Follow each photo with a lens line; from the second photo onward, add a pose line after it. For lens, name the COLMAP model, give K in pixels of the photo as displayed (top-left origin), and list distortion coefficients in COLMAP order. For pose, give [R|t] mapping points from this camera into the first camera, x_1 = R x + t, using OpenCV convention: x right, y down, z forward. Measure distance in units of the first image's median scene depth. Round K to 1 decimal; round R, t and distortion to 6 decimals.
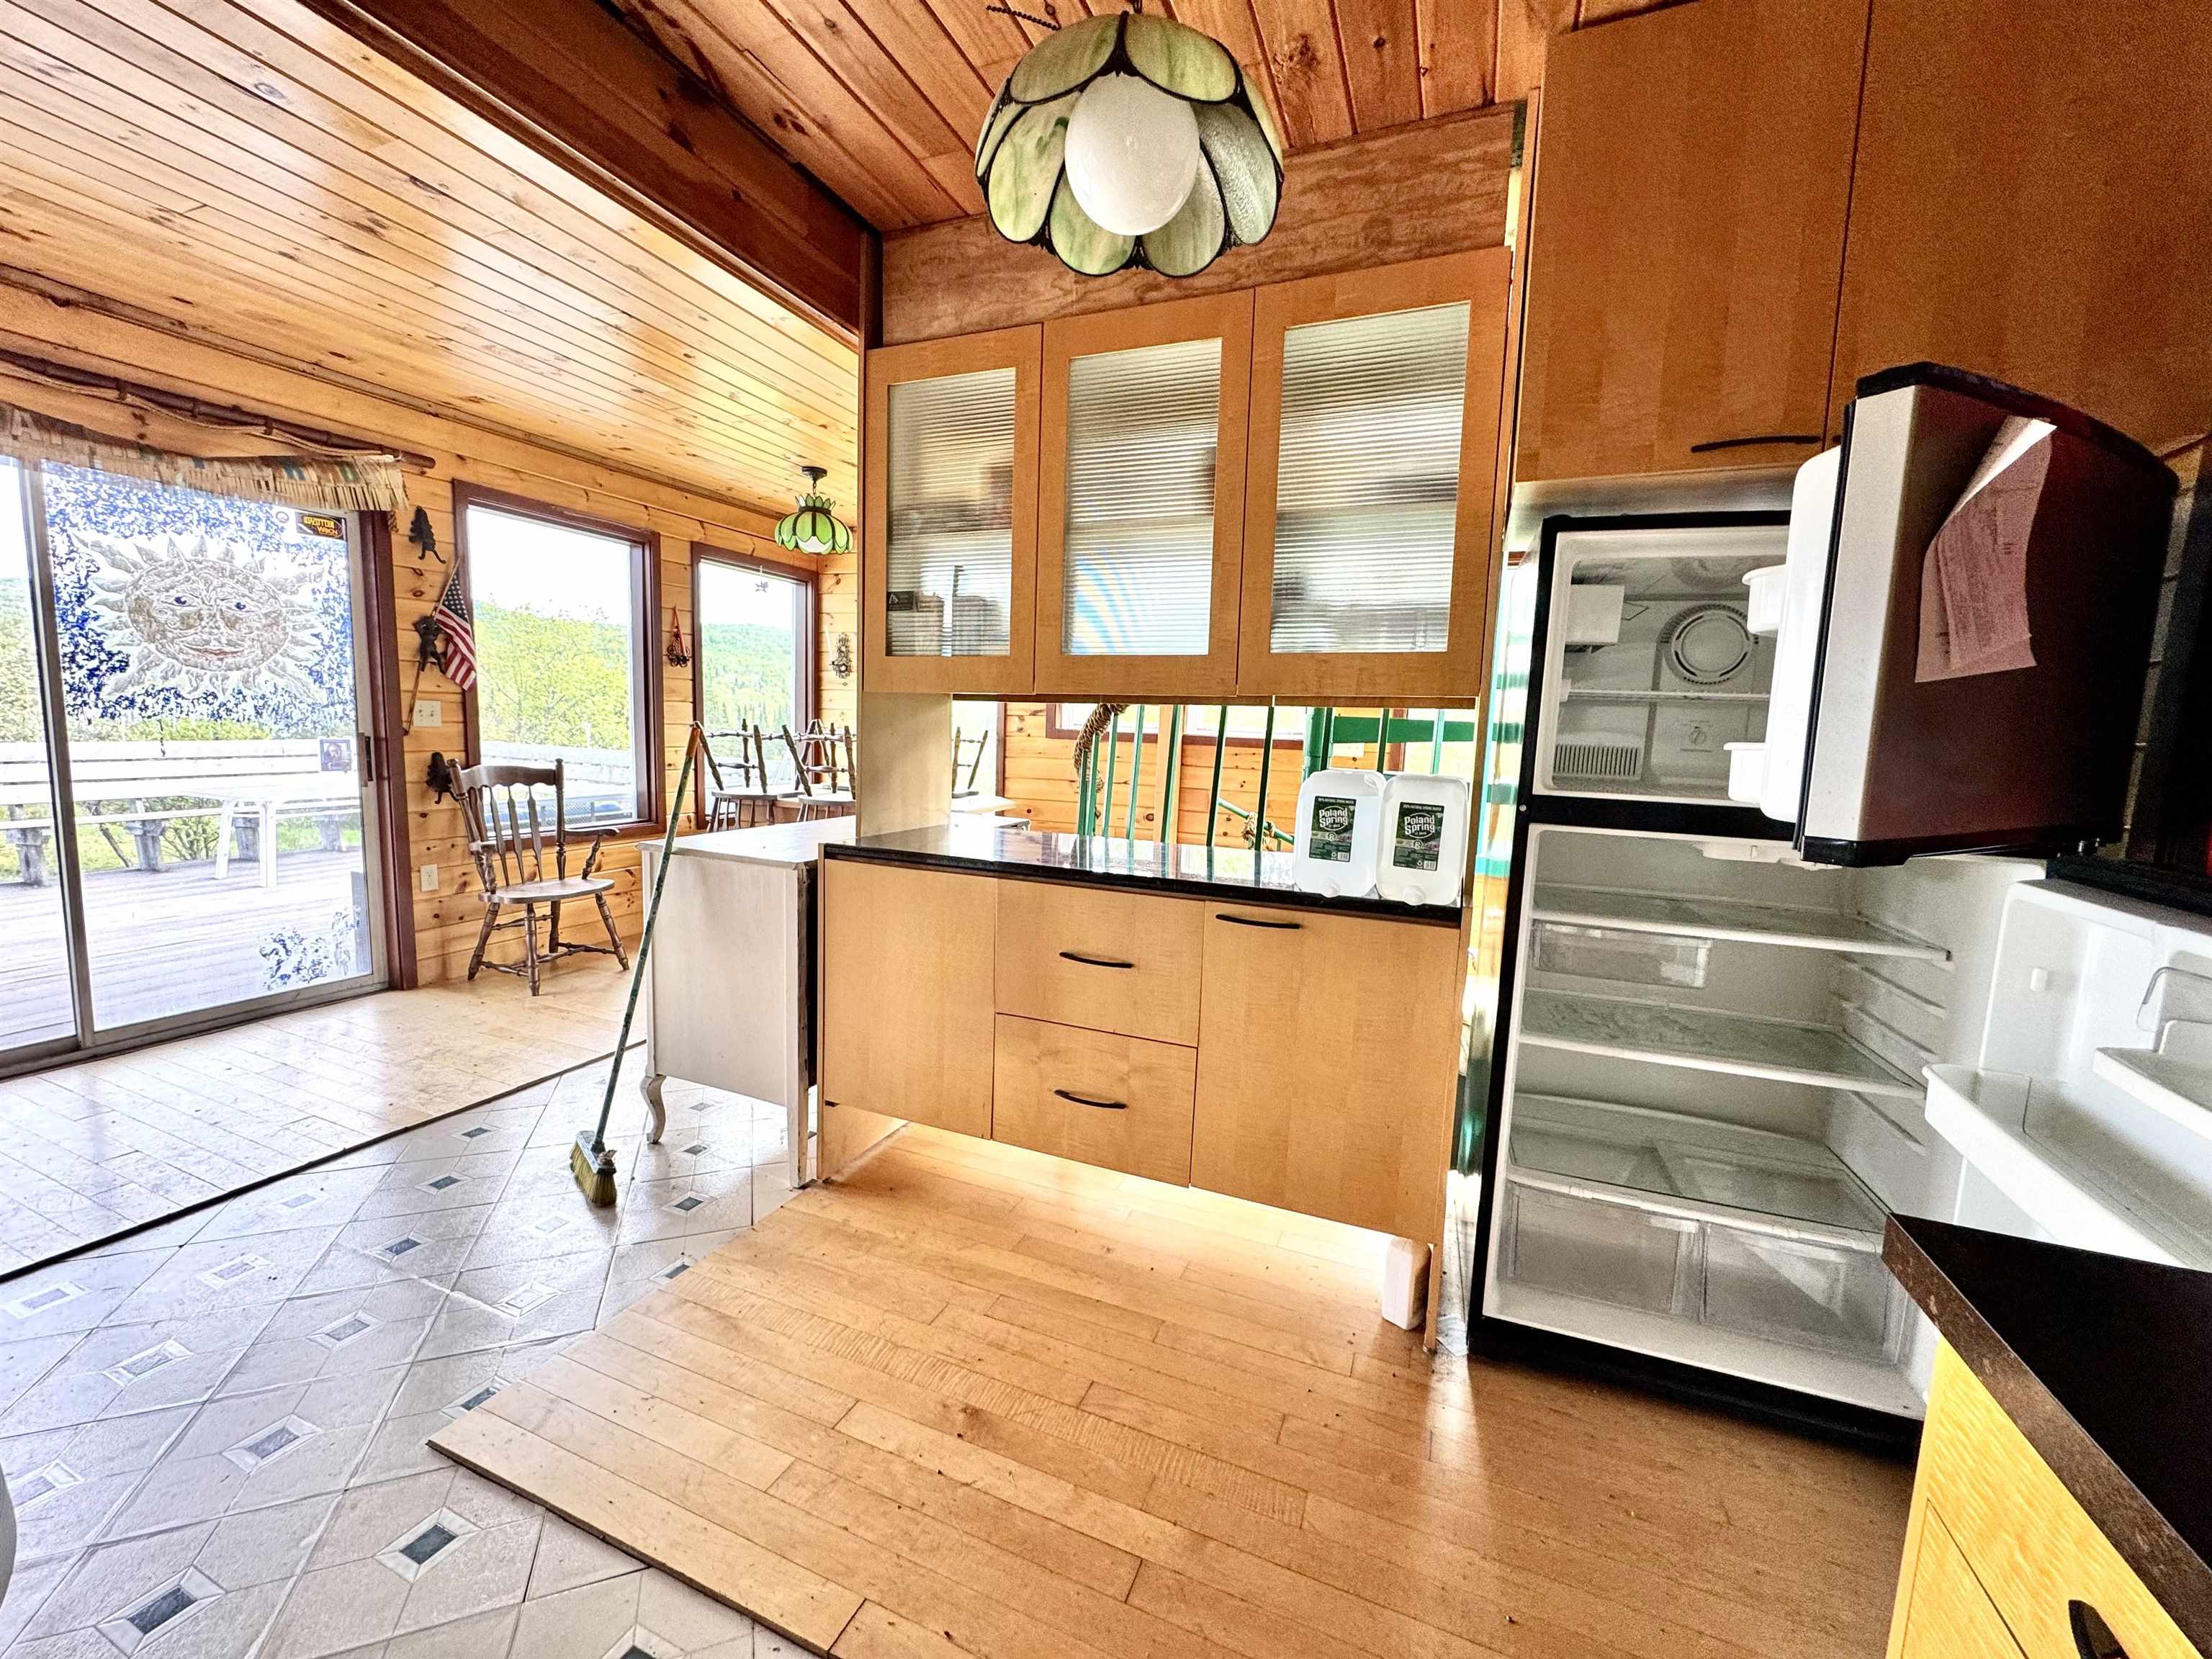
lens RADIAL K [[881.3, 0, 1104.7], [0, 881.3, 827.6], [0, 0, 1]] dist [-0.001707, -0.000029]
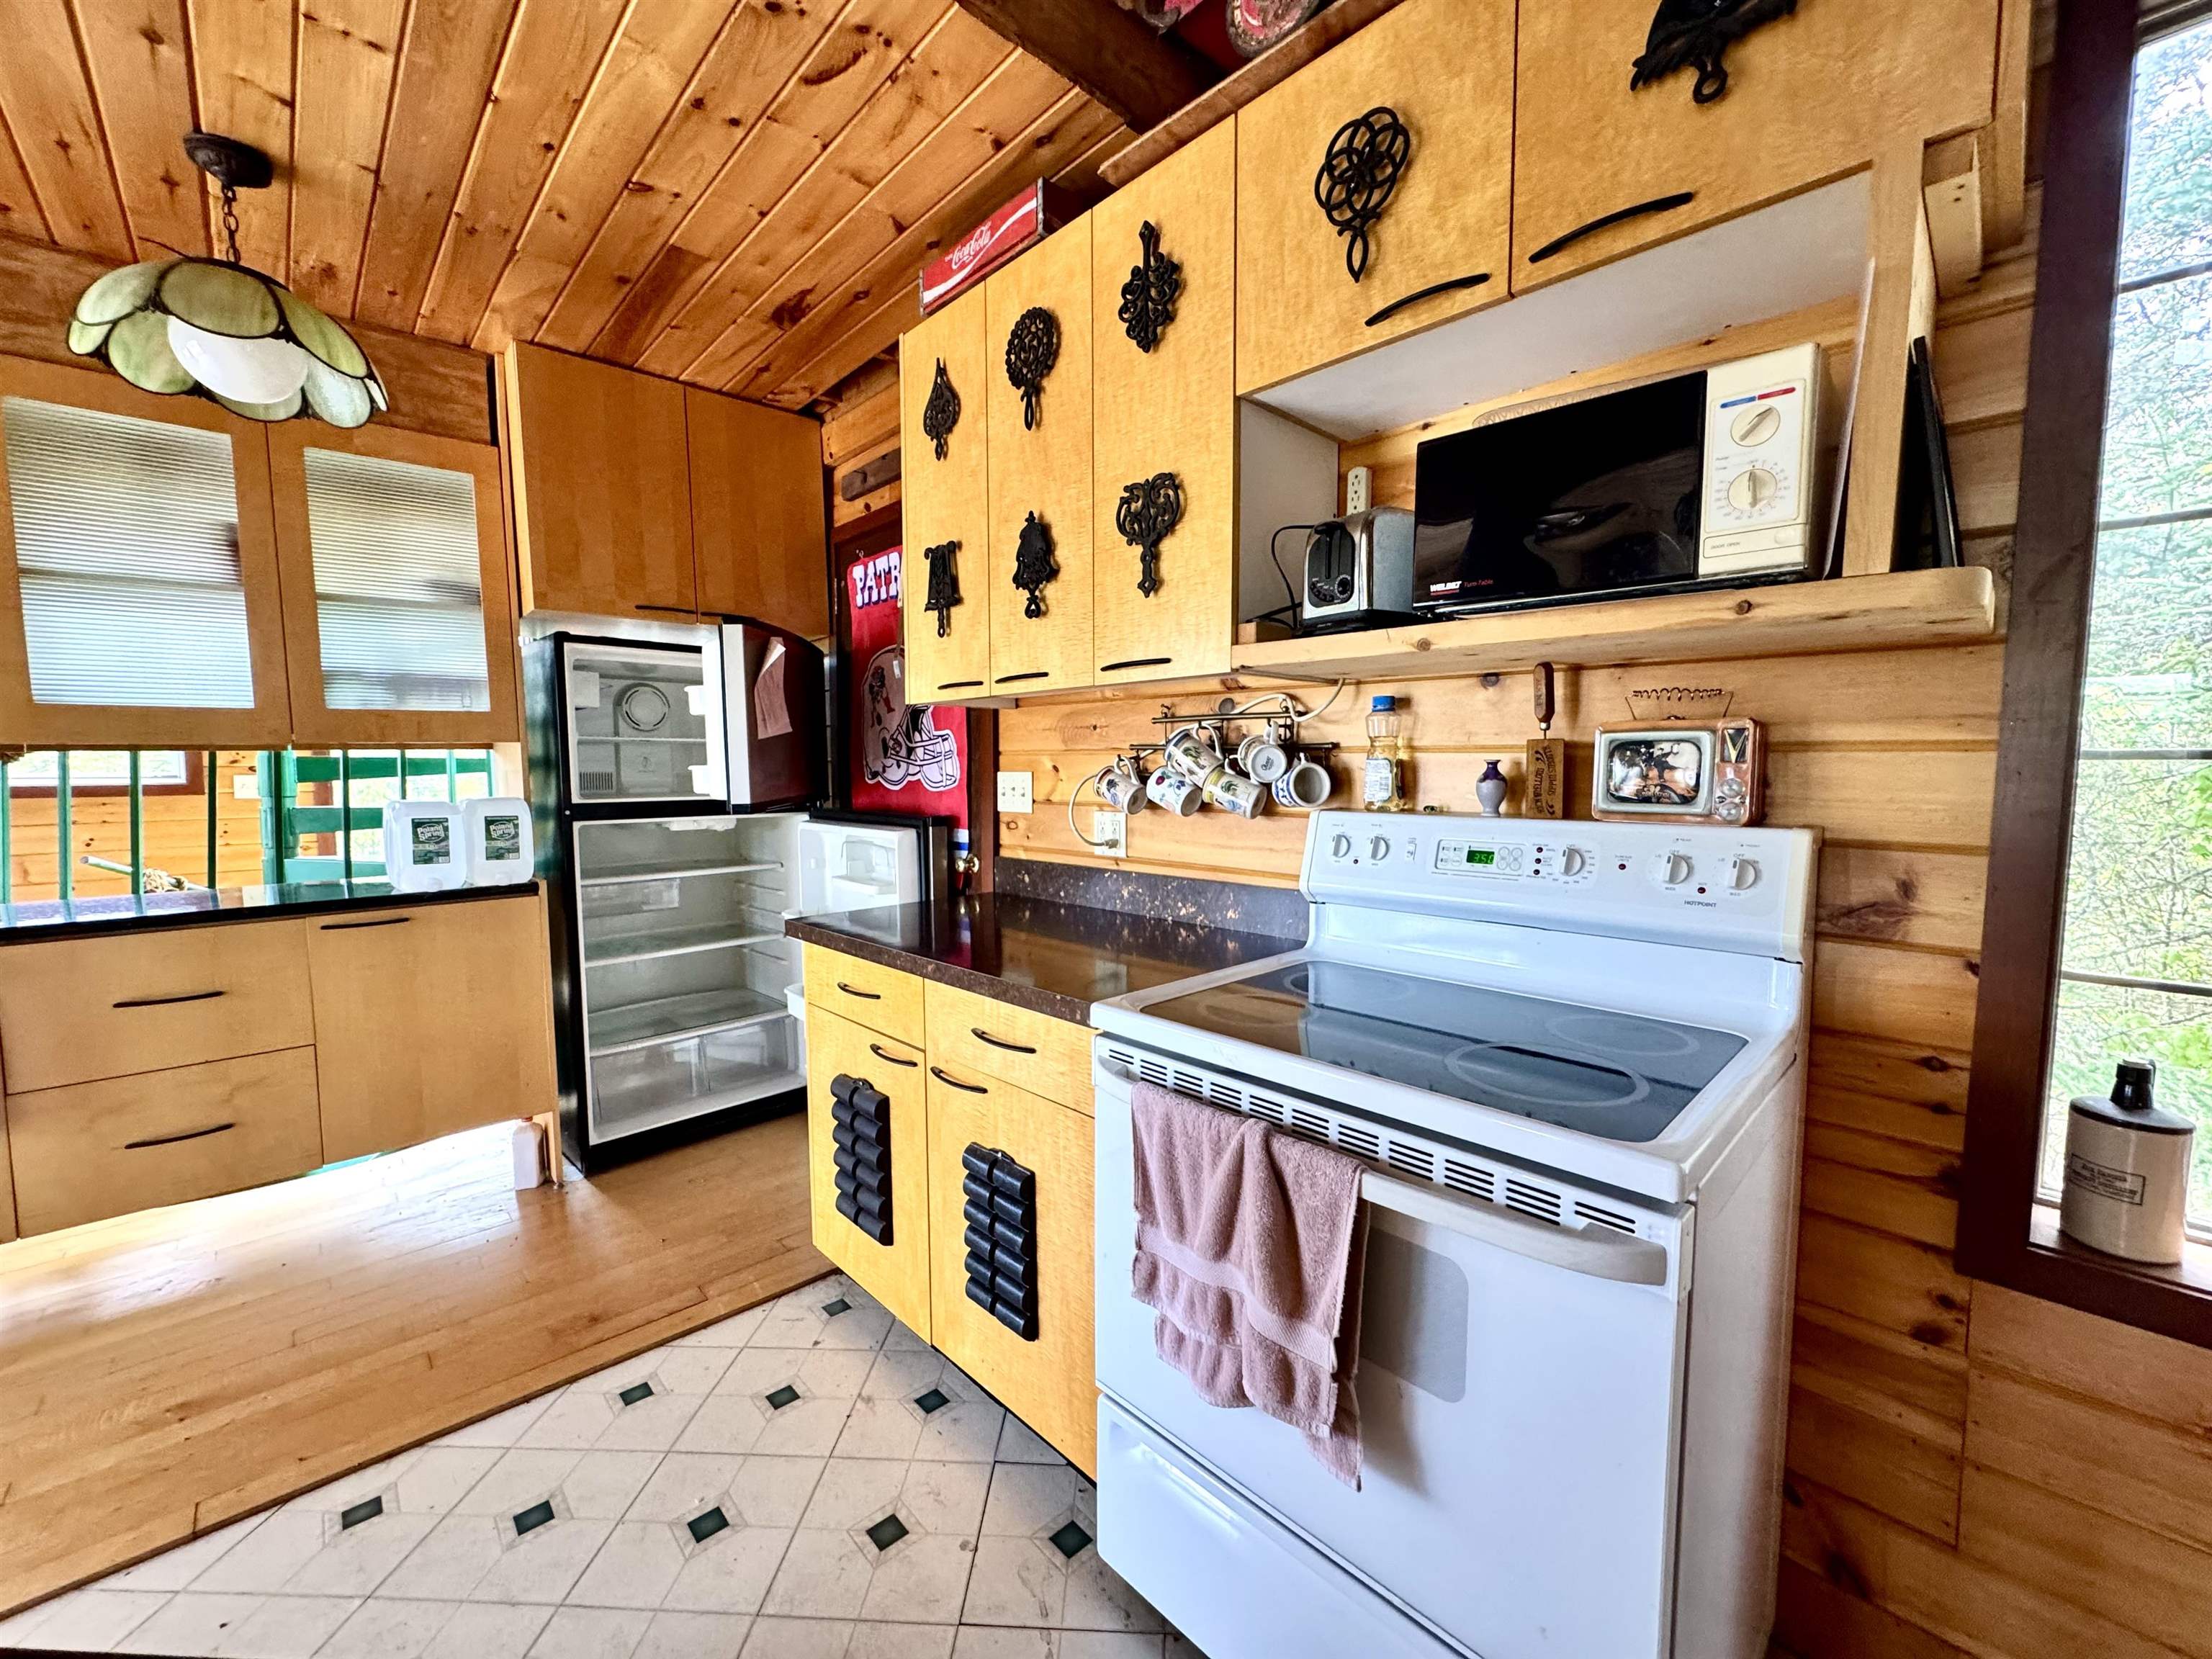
lens RADIAL K [[881.3, 0, 1104.7], [0, 881.3, 827.6], [0, 0, 1]] dist [-0.001707, -0.000029]
pose [[0.412446, -0.104601, 0.904957, -0.289449], [0.131064, 0.989865, 0.054681, 0.022924], [-0.901505, 0.096054, 0.421975, -0.275735]]
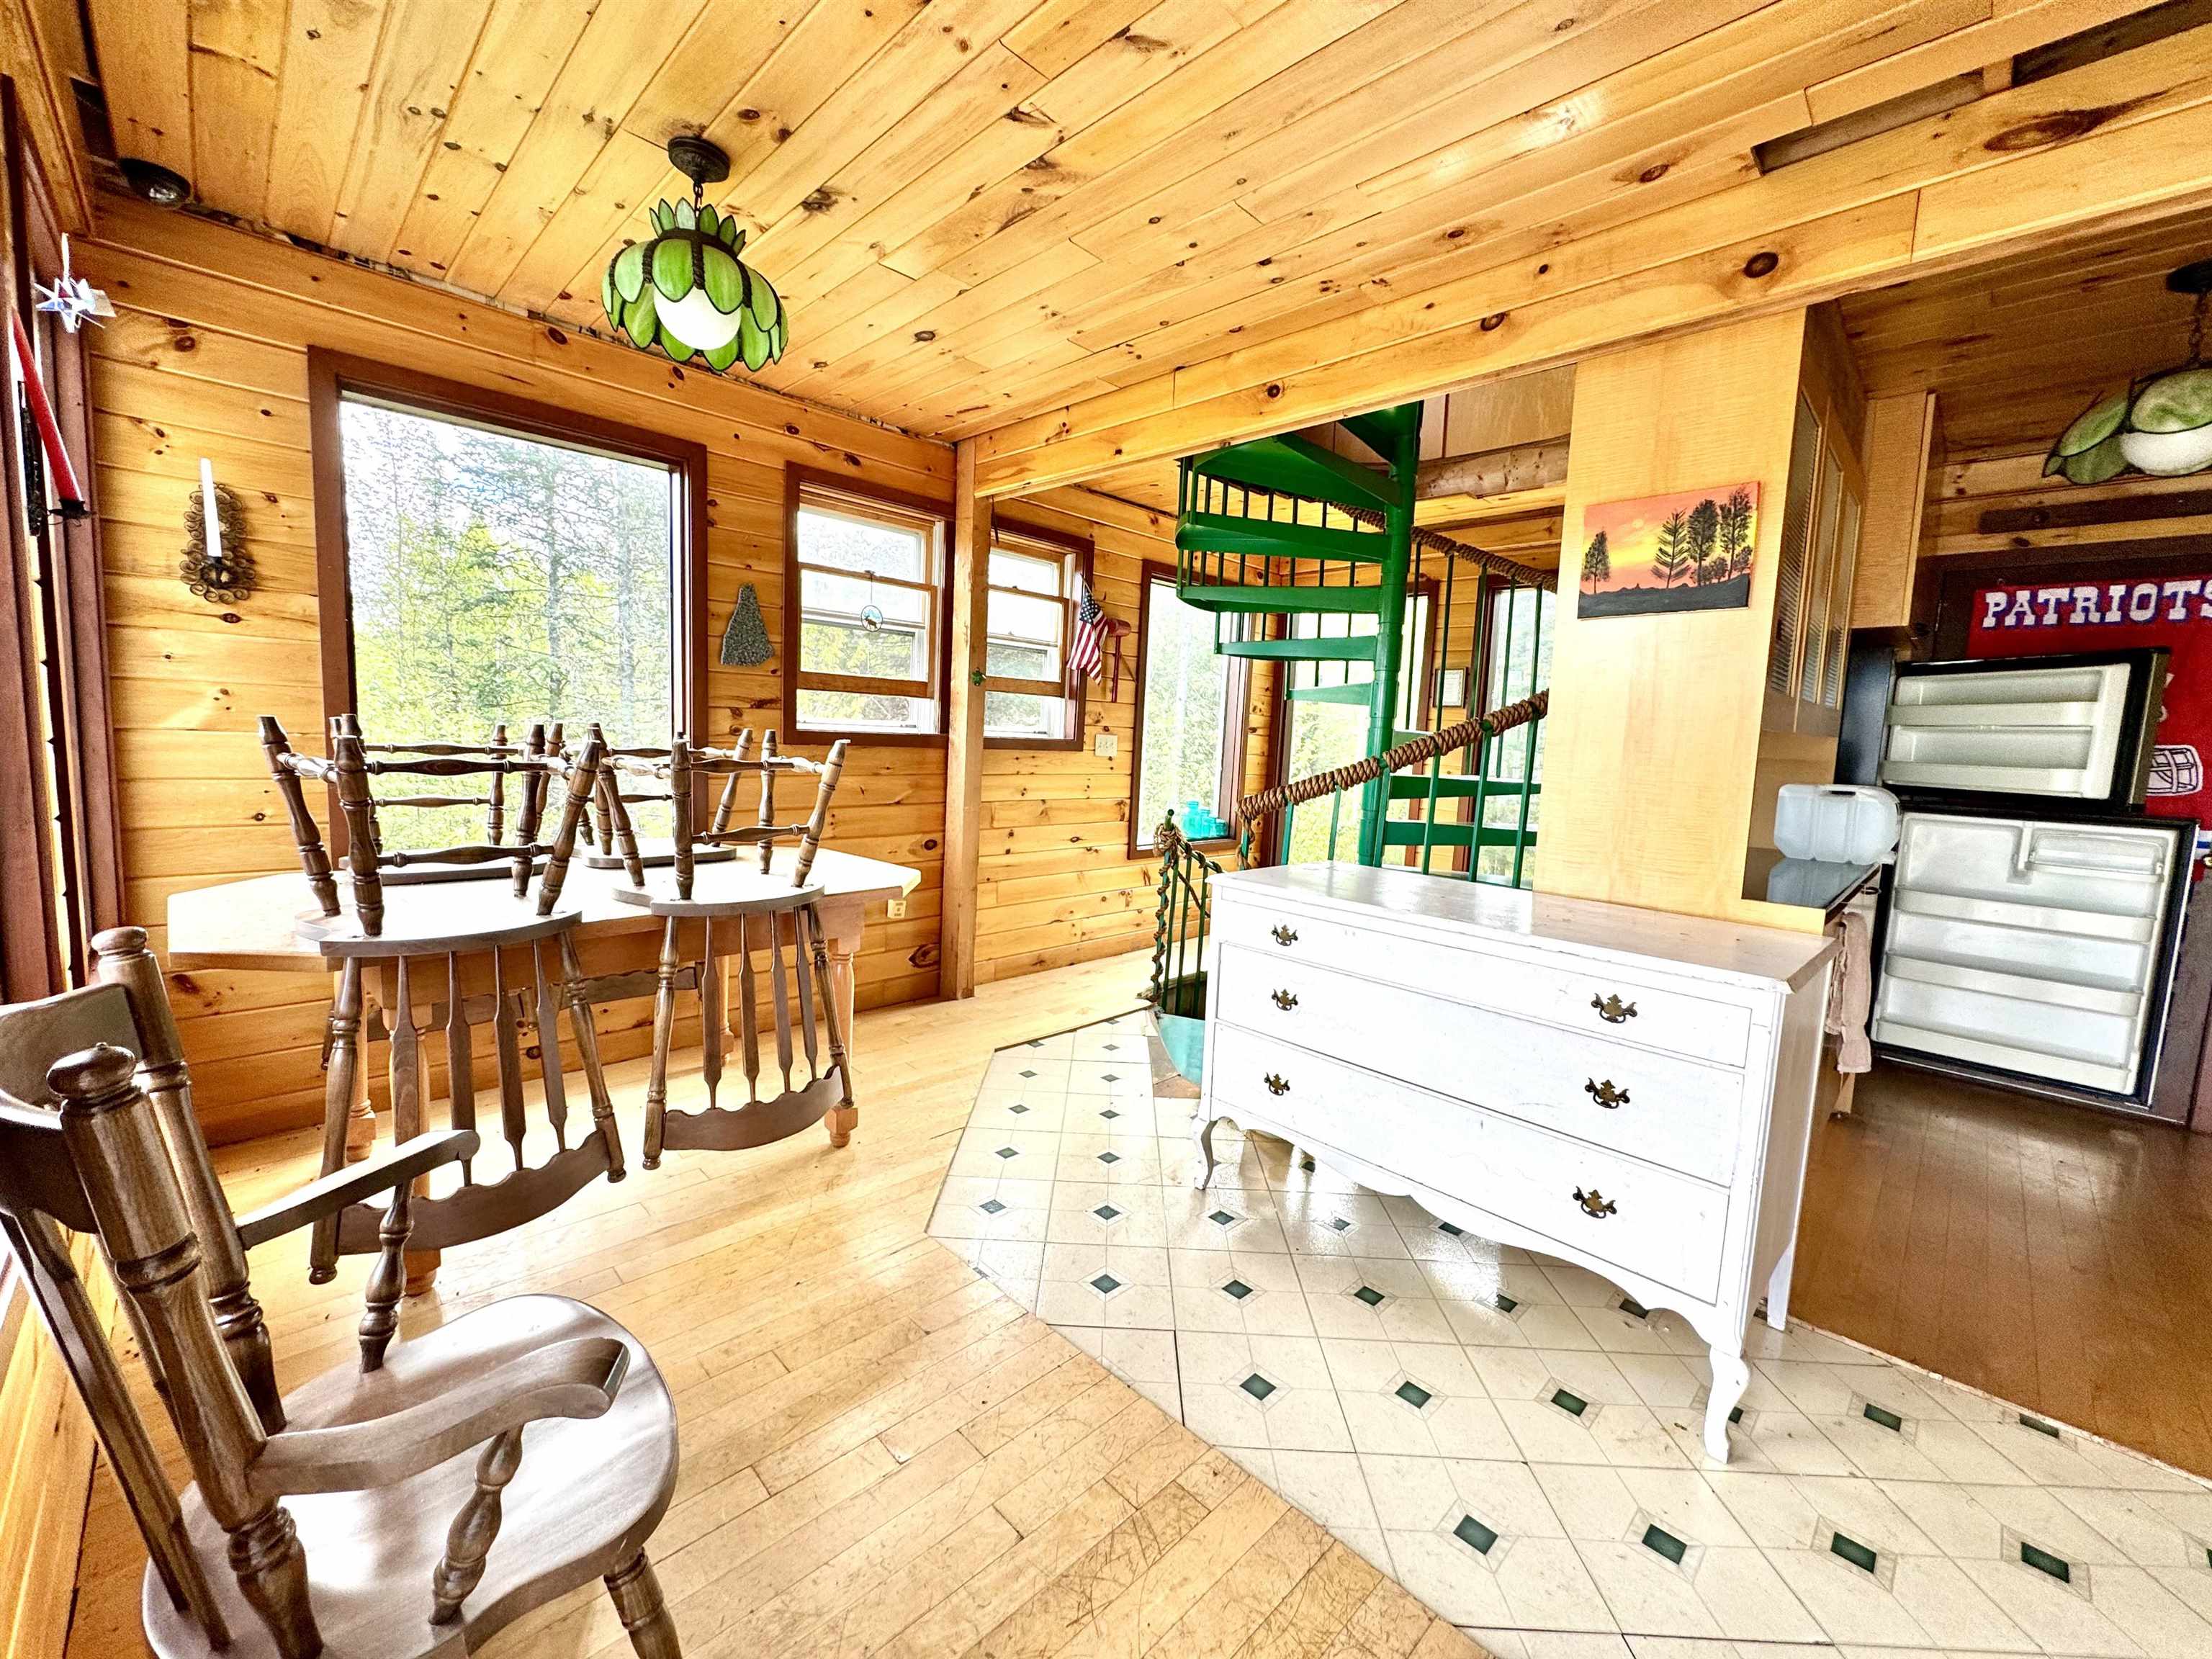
lens RADIAL K [[885.4, 0, 1111.6], [0, 885.4, 827.3], [0, 0, 1]] dist [-0.000676, -0.000140]
pose [[0.386527, -0.118175, 0.914676, -0.949398], [0.081166, 0.992268, 0.093900, -0.139514], [-0.918700, 0.037945, 0.393130, 0.898197]]
